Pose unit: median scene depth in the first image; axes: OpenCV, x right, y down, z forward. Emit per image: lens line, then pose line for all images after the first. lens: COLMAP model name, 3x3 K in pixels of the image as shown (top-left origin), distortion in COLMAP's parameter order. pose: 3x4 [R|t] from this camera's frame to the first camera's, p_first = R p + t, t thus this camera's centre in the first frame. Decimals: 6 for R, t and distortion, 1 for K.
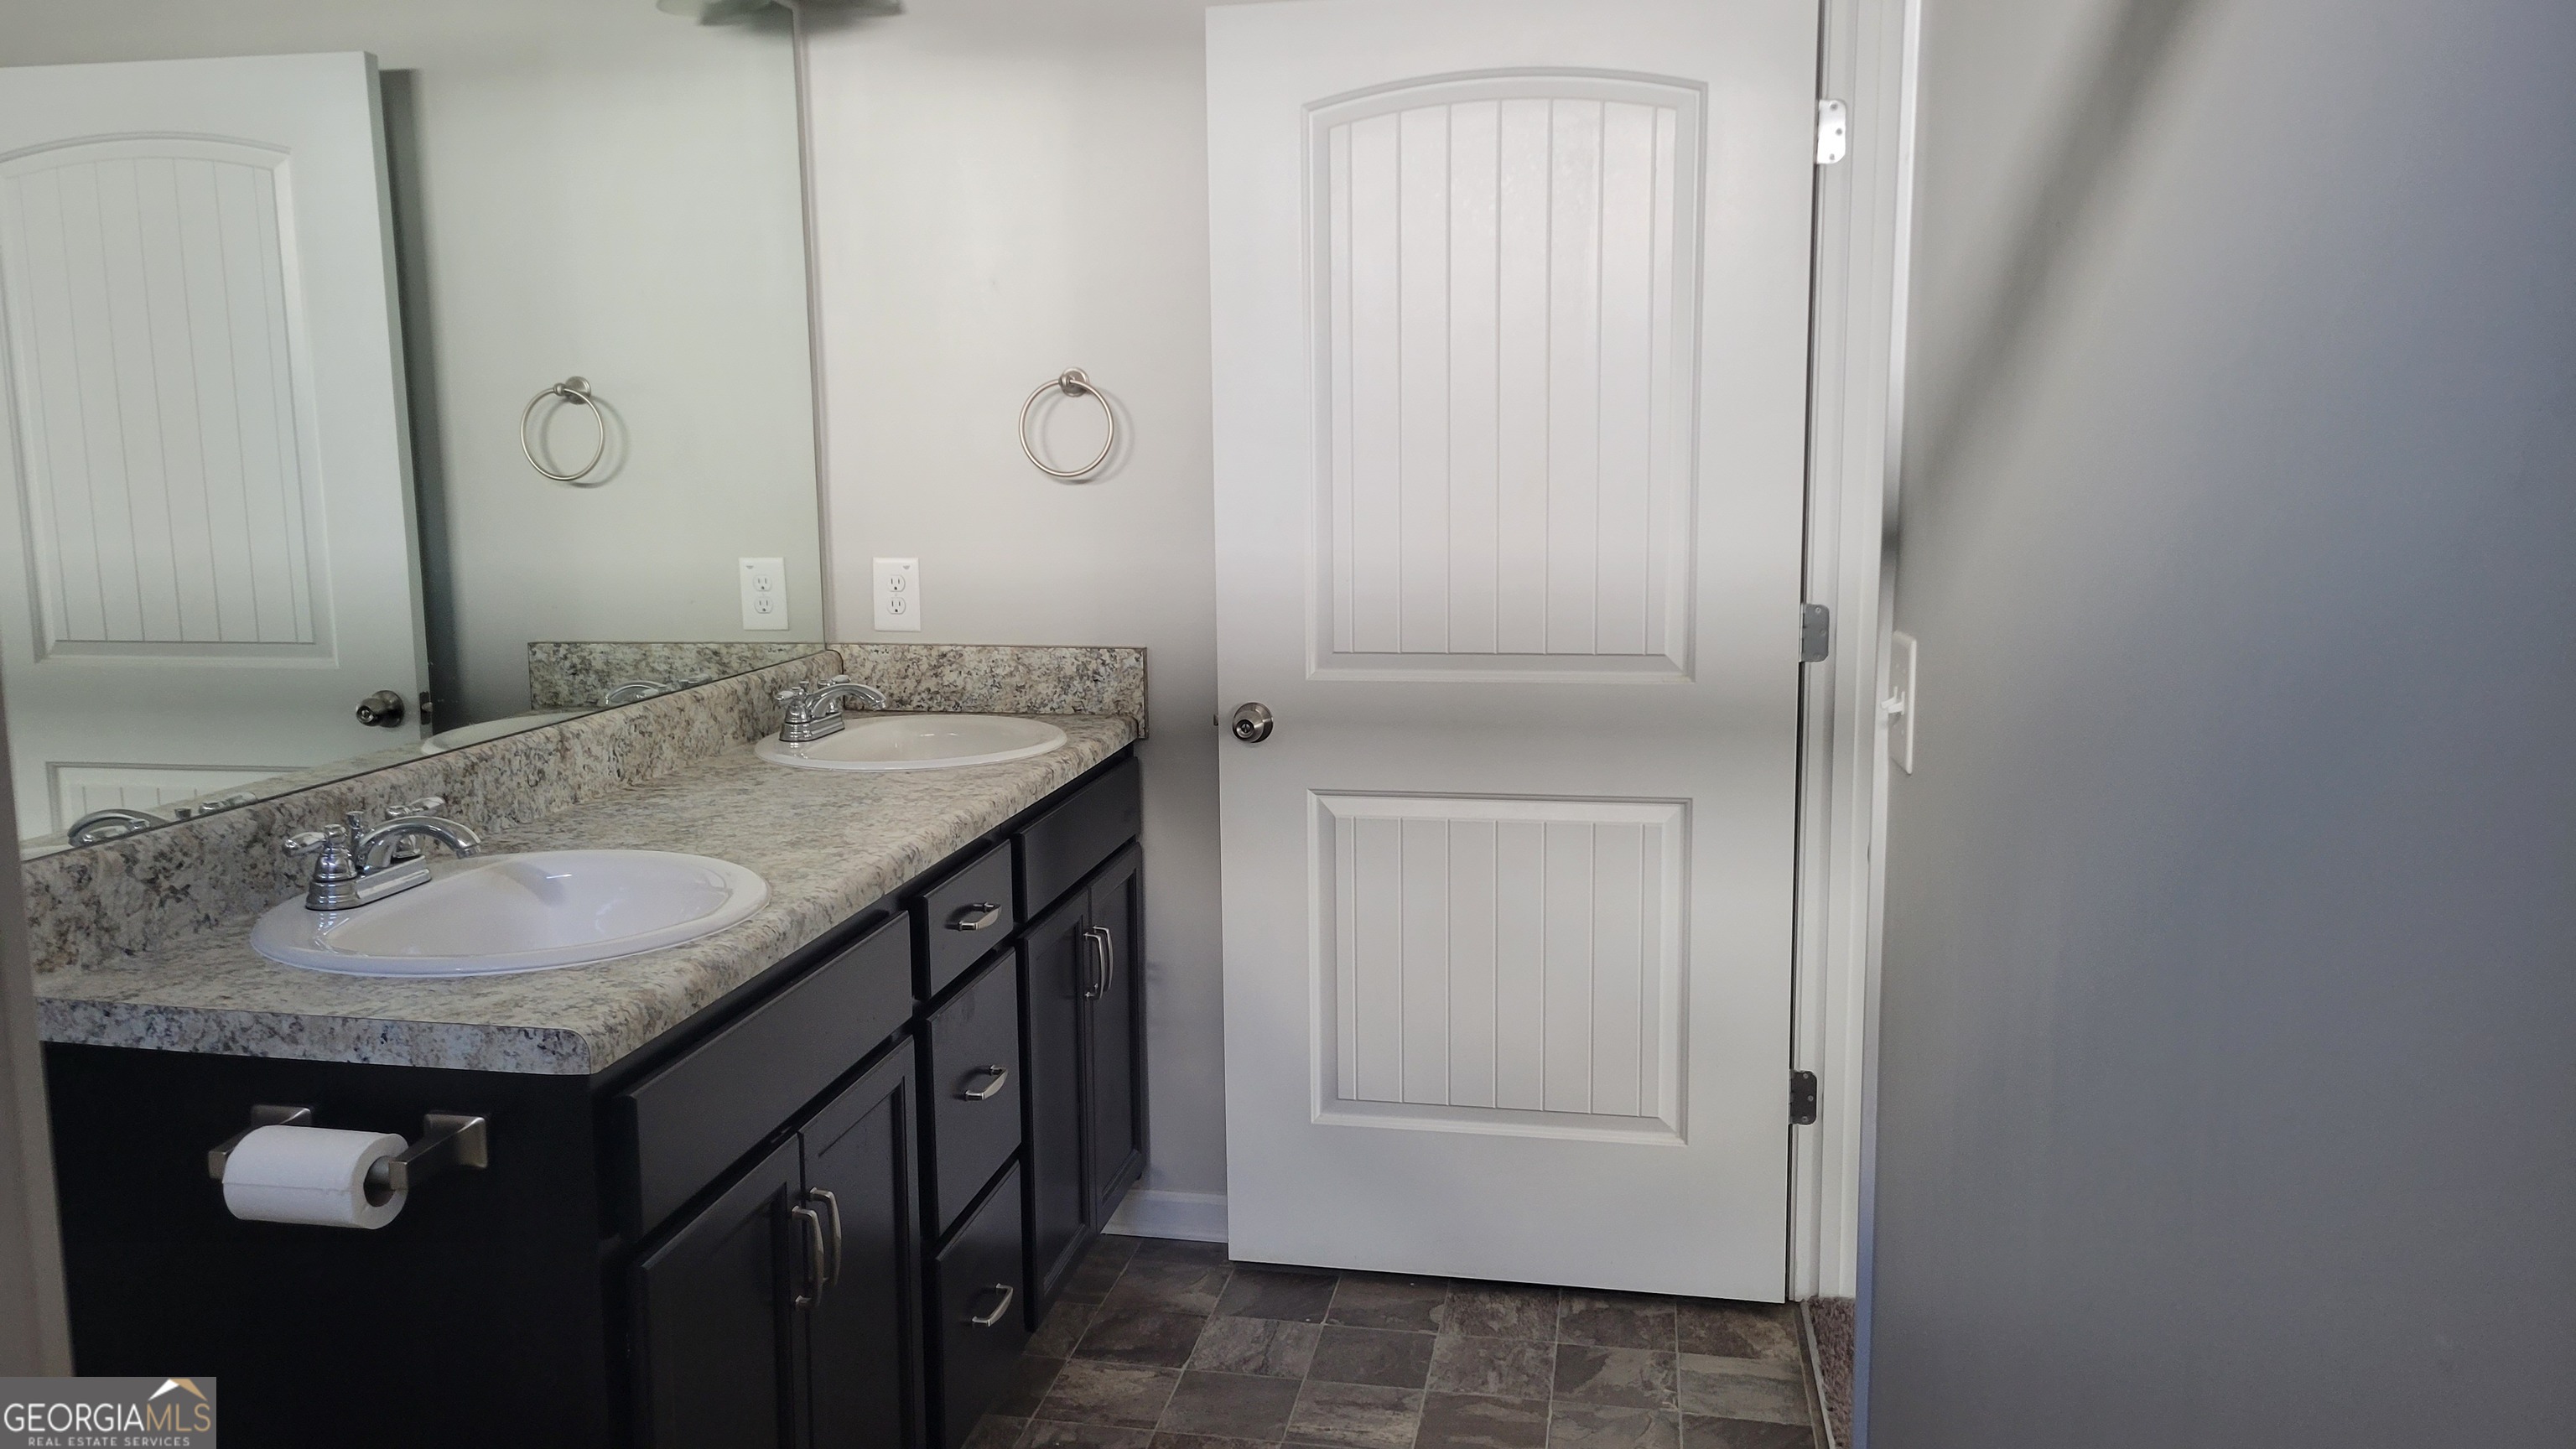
lens RADIAL K [[1895.9, 0, 1288.0], [0, 1895.9, 724.5], [0, 0, 1]] dist [0.063583, -0.006605]
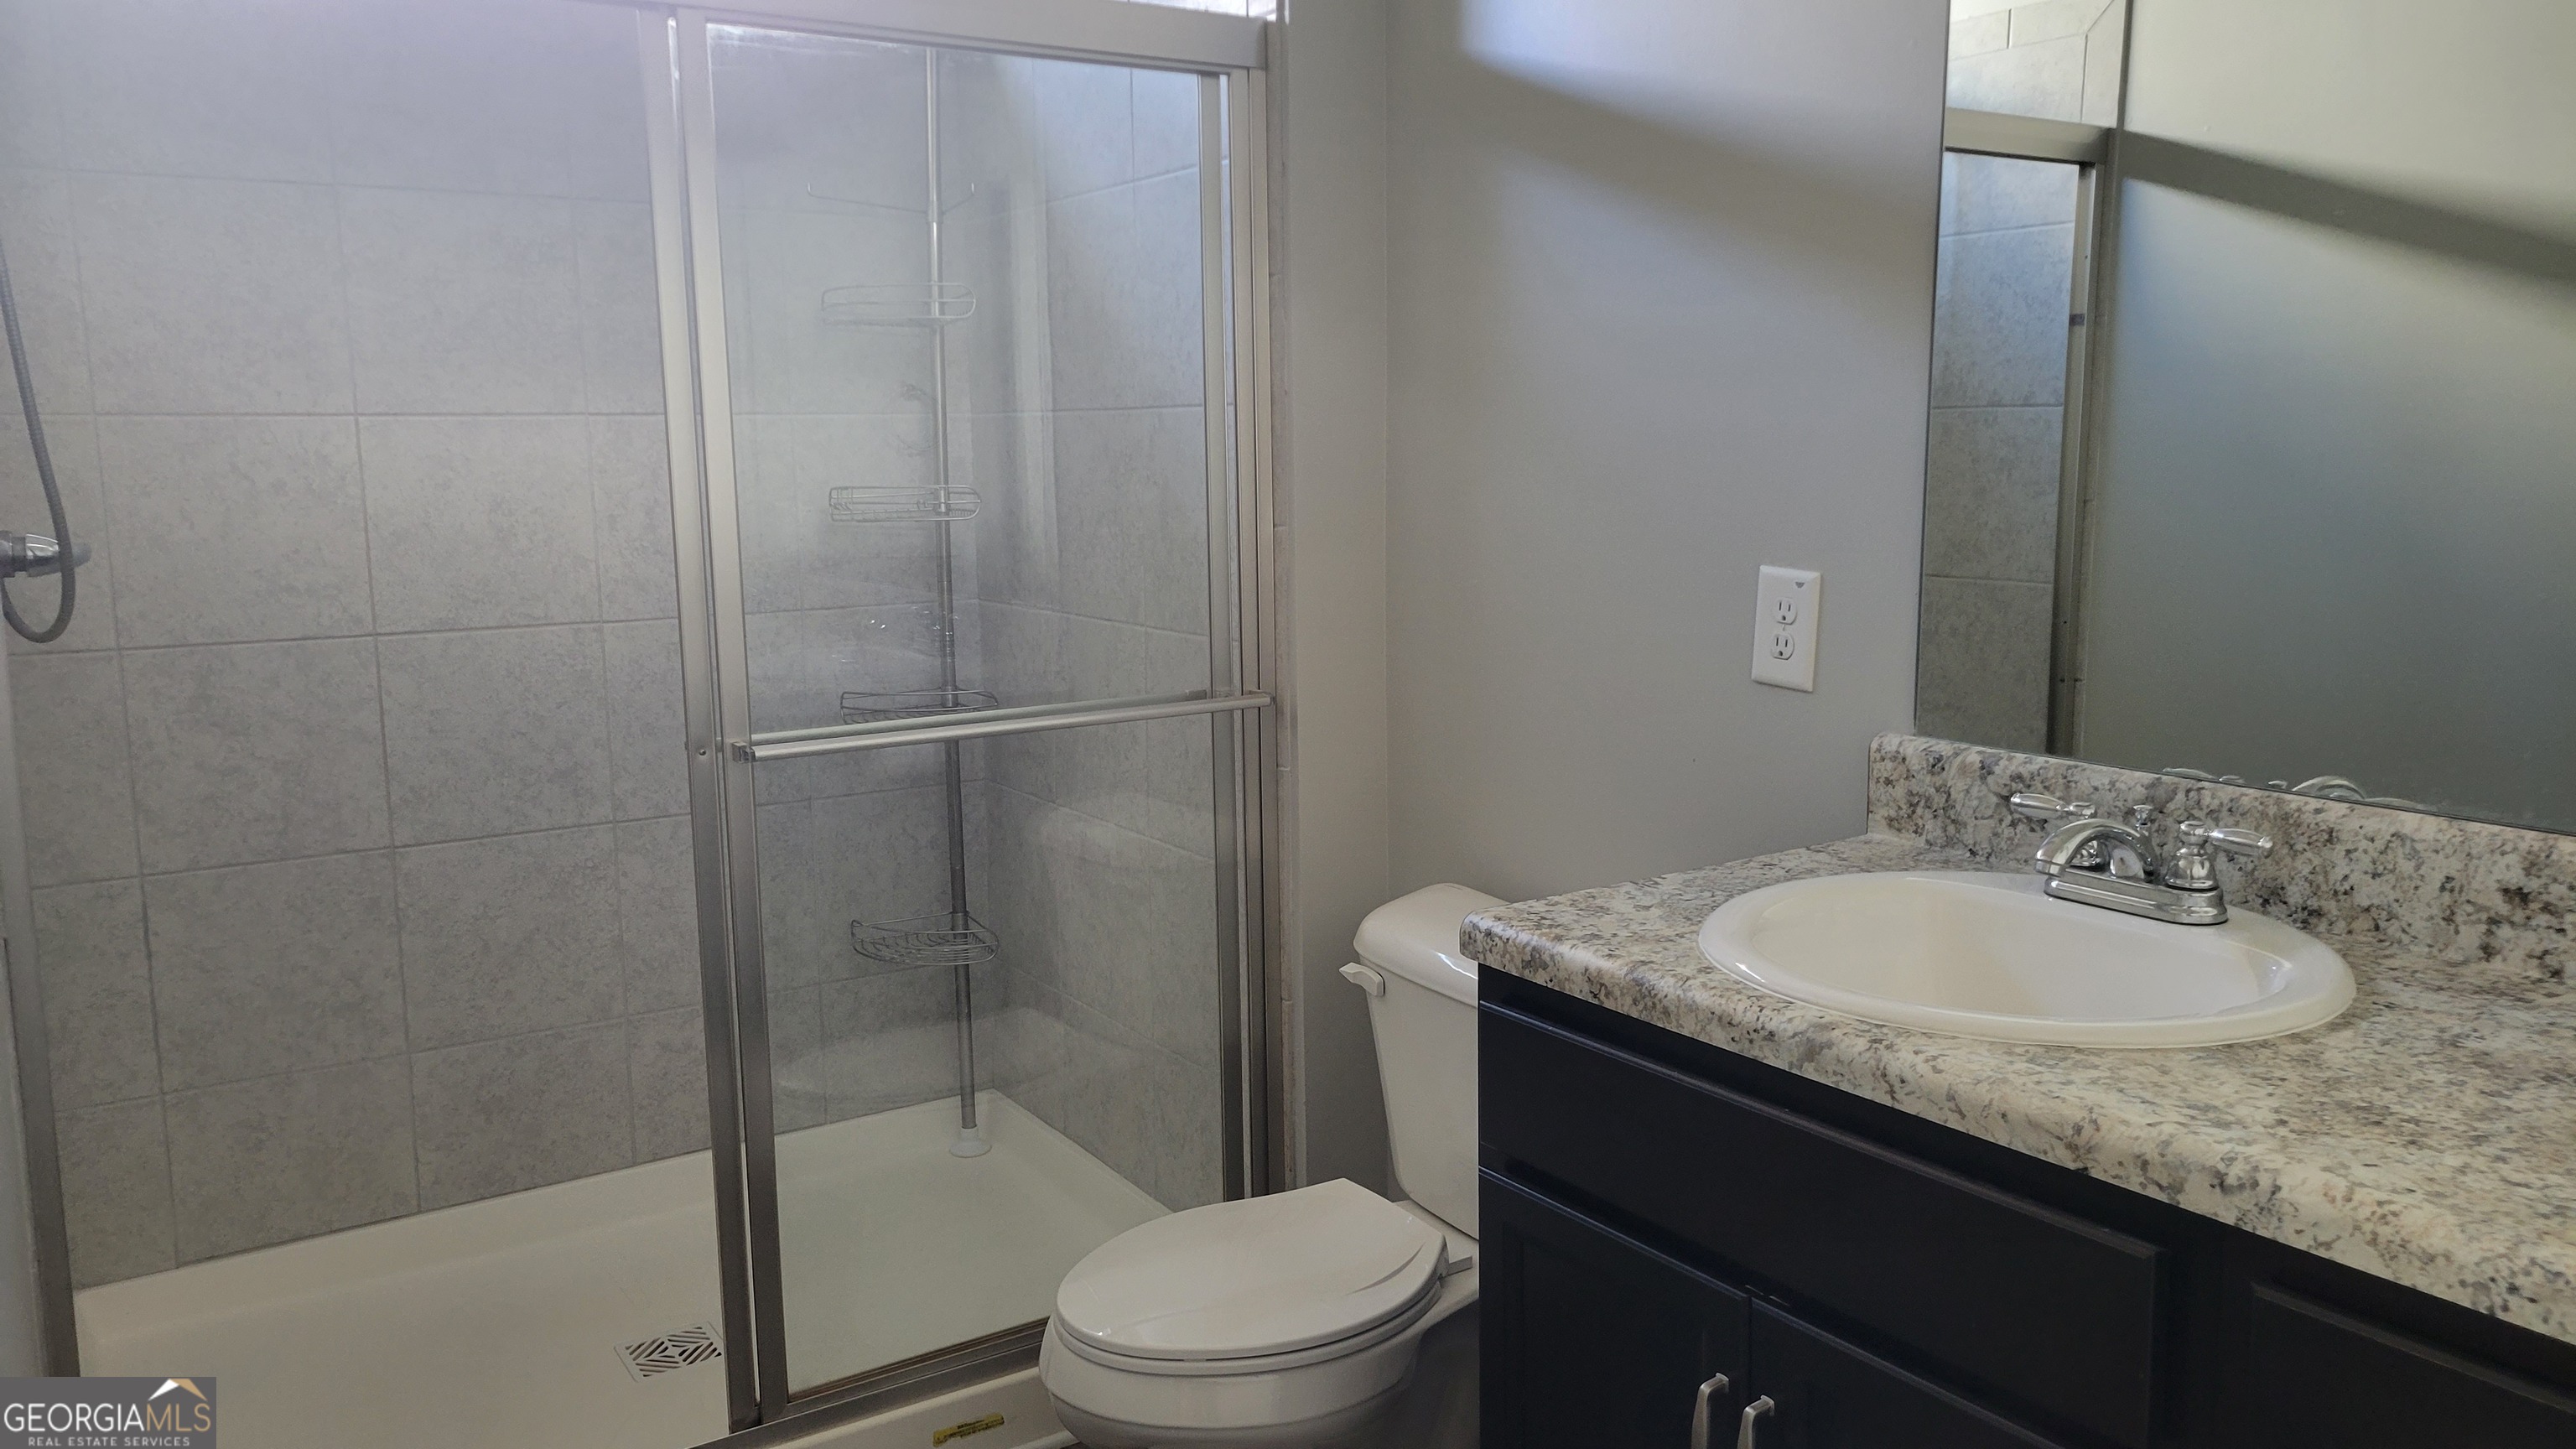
lens RADIAL K [[1895.9, 0, 1288.0], [0, 1895.9, 724.5], [0, 0, 1]] dist [0.063583, -0.006605]
pose [[-0.717553, 0.122911, -0.685573, 0.388553], [-0.087012, 0.960776, 0.263321, -0.197262], [0.691047, 0.248600, -0.678713, 1.470098]]
